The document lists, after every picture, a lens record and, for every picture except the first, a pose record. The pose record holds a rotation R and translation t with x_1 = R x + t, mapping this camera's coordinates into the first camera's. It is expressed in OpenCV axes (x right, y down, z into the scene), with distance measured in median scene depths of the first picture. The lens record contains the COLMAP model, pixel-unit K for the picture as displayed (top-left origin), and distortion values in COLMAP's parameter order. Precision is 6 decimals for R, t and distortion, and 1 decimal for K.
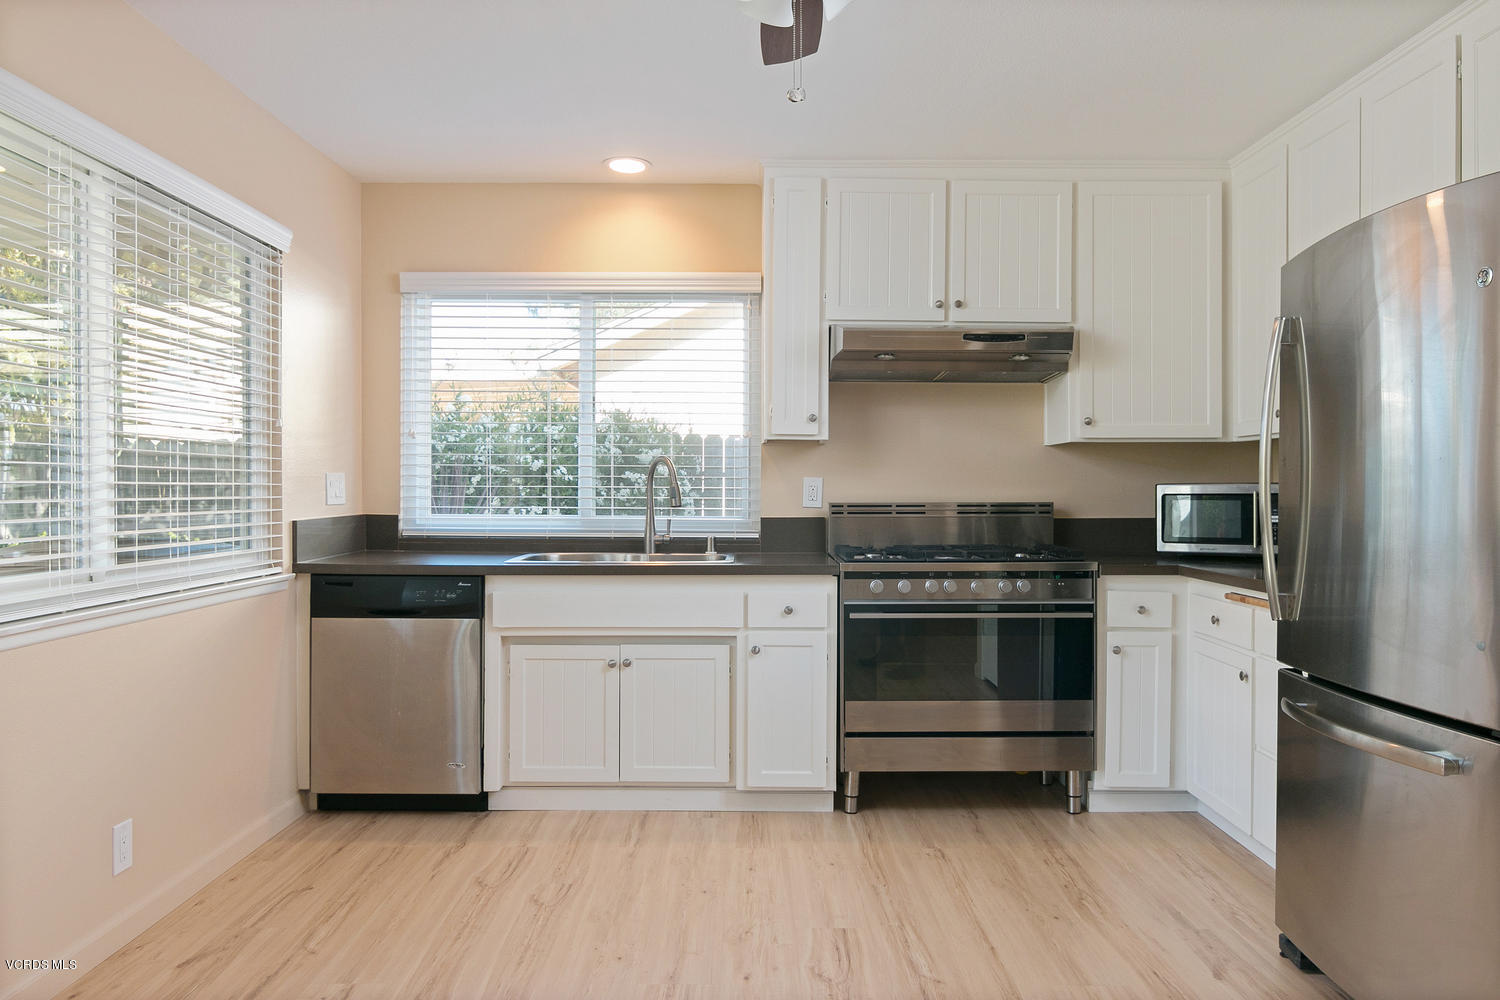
lens RADIAL K [[1073.9, 0, 751.0], [0, 1073.9, 491.1], [0, 0, 1]] dist [-0.001183, -0.000024]
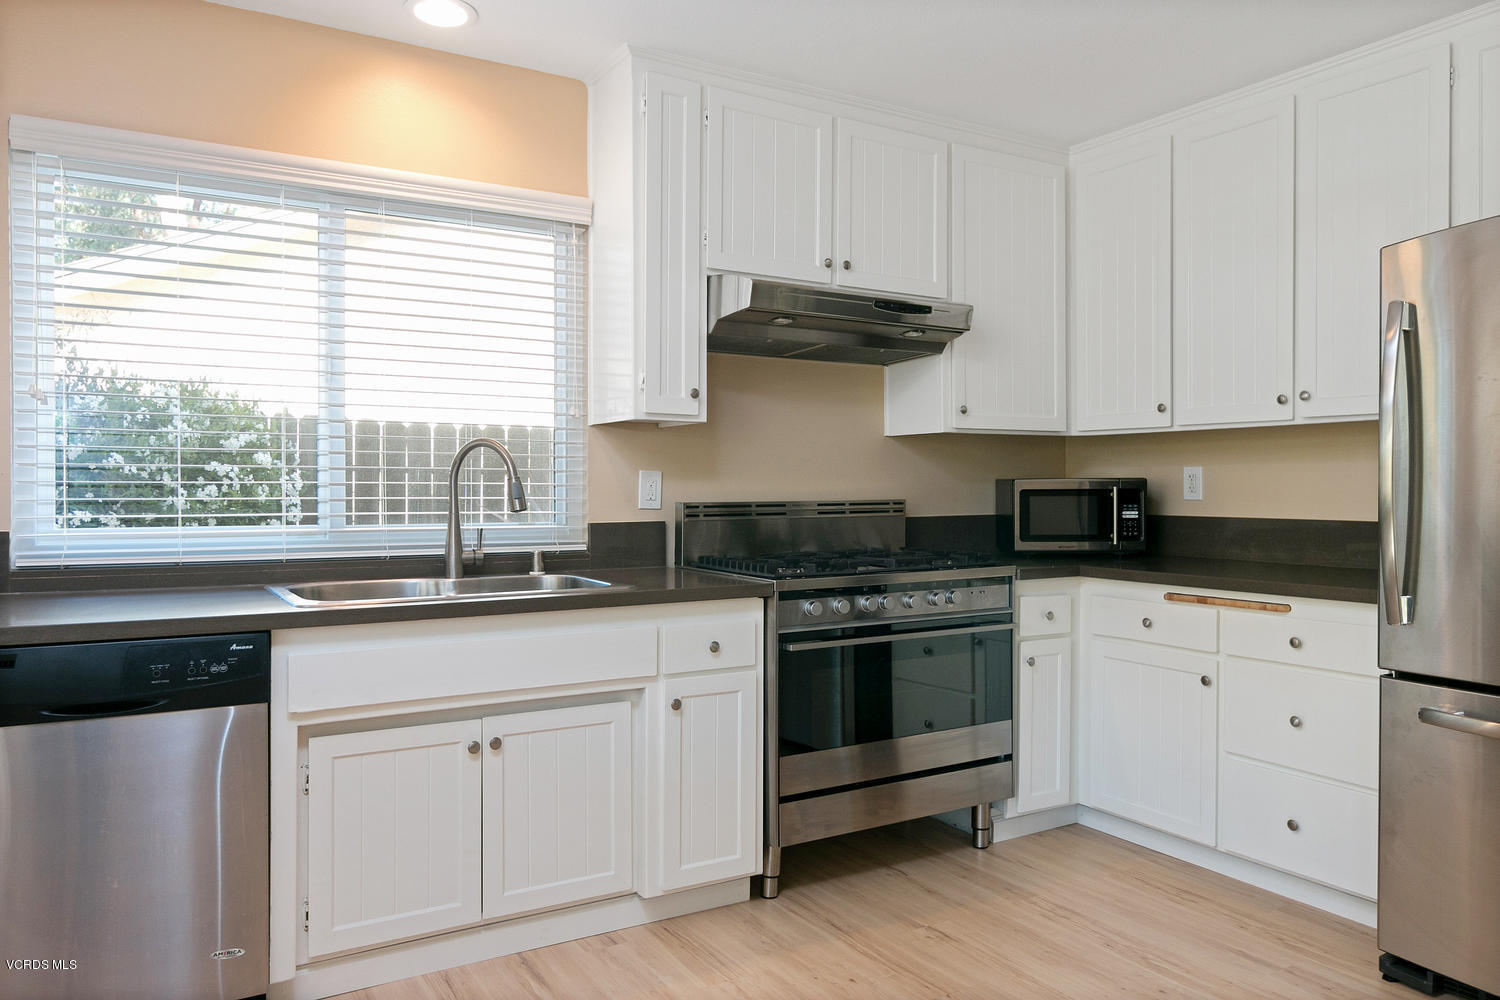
lens RADIAL K [[1073.9, 0, 751.0], [0, 1073.9, 491.1], [0, 0, 1]] dist [-0.001183, -0.000024]
pose [[0.855465, -0.004993, 0.517837, -0.324200], [0.002841, 0.999984, 0.004949, -0.001604], [-0.517854, -0.002763, 0.855465, 0.335697]]
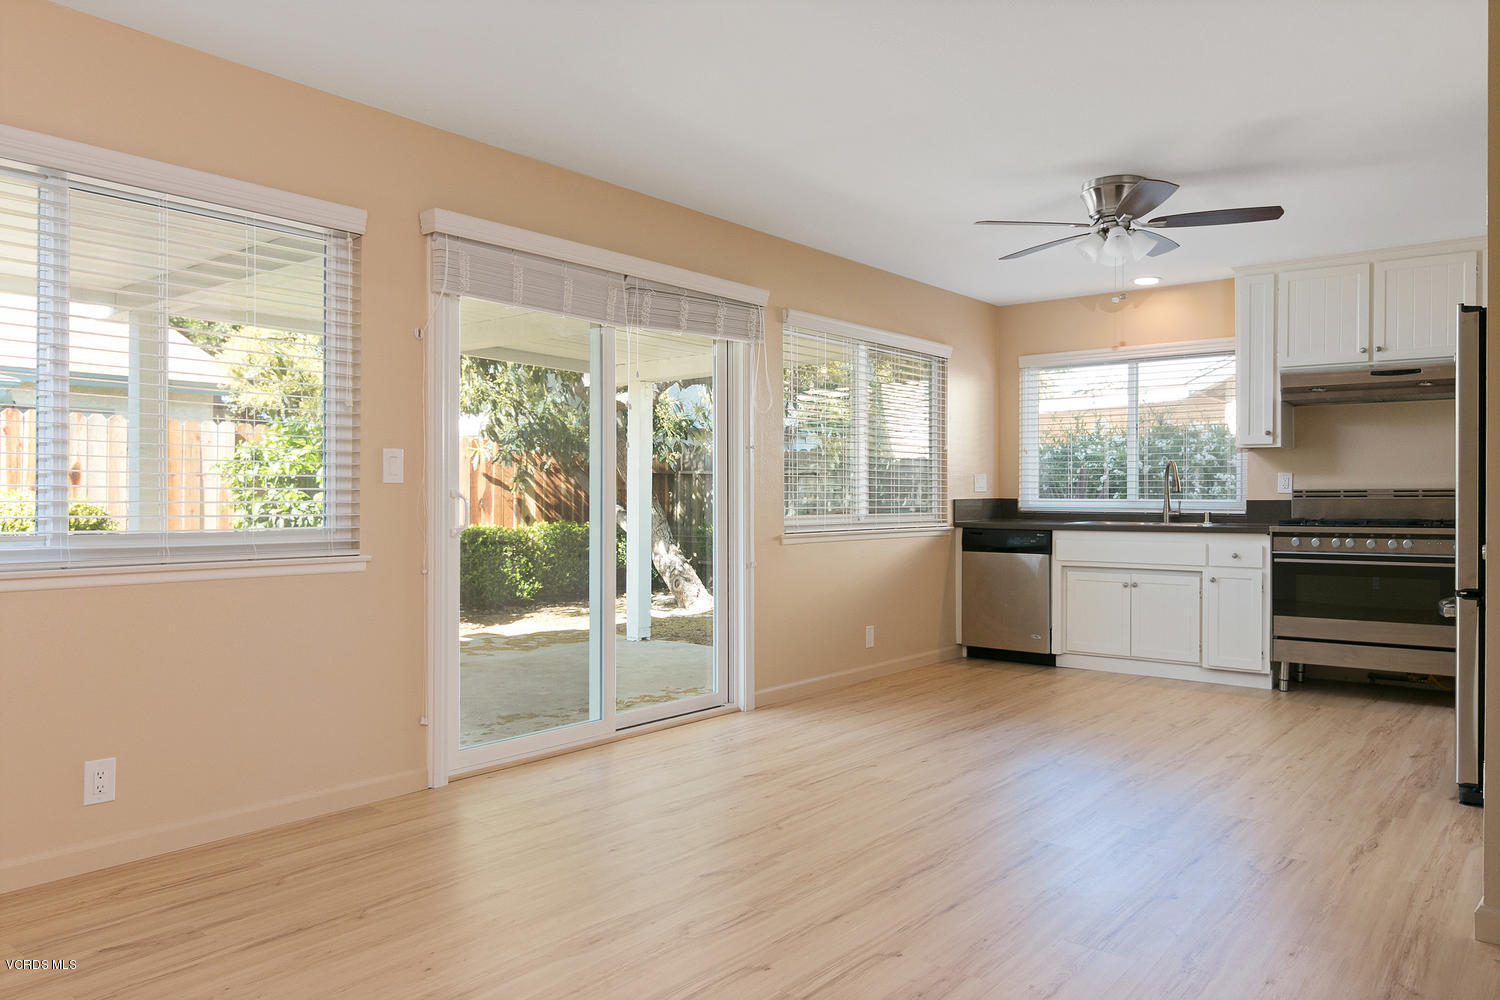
lens RADIAL K [[1074.6, 0, 750.0], [0, 1074.6, 500.0], [0, 0, 1]] dist [0.002177, 0.002509]
pose [[0.780594, -0.000111, -0.625038, 0.458007], [-0.000960, 0.999999, -0.001376, 0.030850], [0.625037, 0.001674, 0.780593, -0.673474]]
